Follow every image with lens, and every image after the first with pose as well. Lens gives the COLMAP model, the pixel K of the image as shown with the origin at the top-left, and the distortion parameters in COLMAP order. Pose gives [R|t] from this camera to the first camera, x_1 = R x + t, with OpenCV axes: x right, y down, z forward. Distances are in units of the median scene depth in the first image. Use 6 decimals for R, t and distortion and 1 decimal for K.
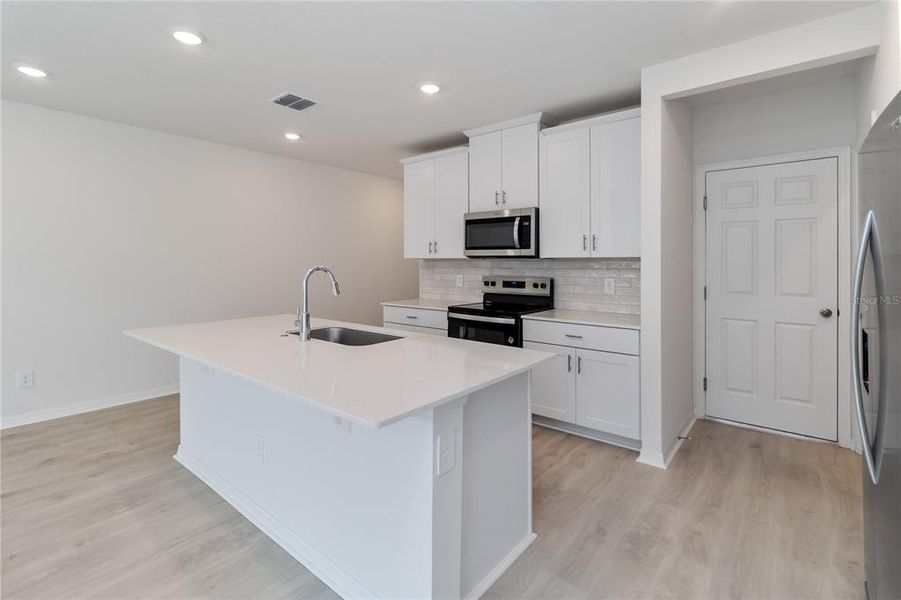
lens RADIAL K [[423.3, 0, 449.6], [0, 423.3, 262.8], [0, 0, 1]] dist [0.000502, -0.000133]
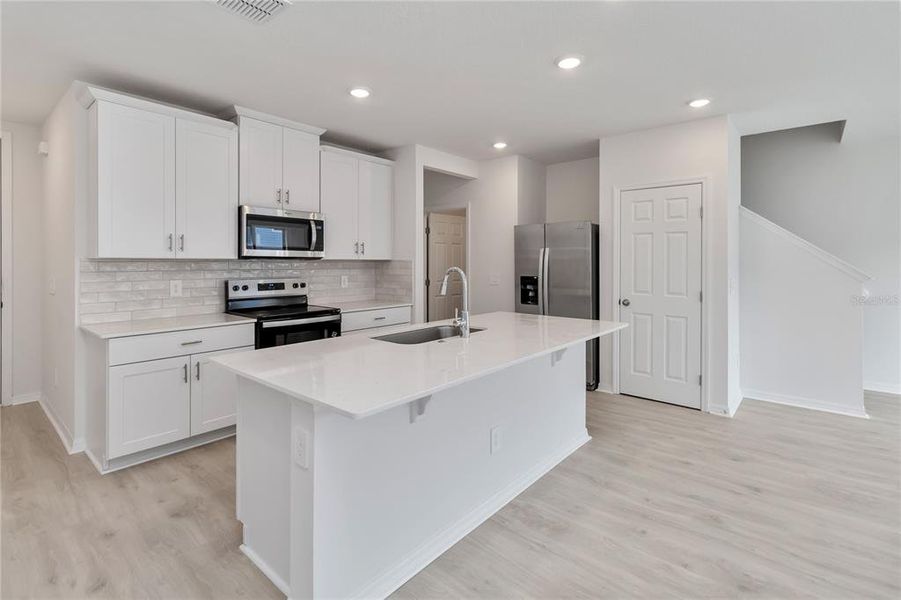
lens RADIAL K [[423.3, 0, 449.6], [0, 423.3, 262.8], [0, 0, 1]] dist [0.000502, -0.000133]
pose [[0.022594, -0.001590, 0.999743, -0.832807], [0.005344, 0.999985, 0.001469, -0.002324], [-0.999730, 0.005309, 0.022602, 0.599799]]
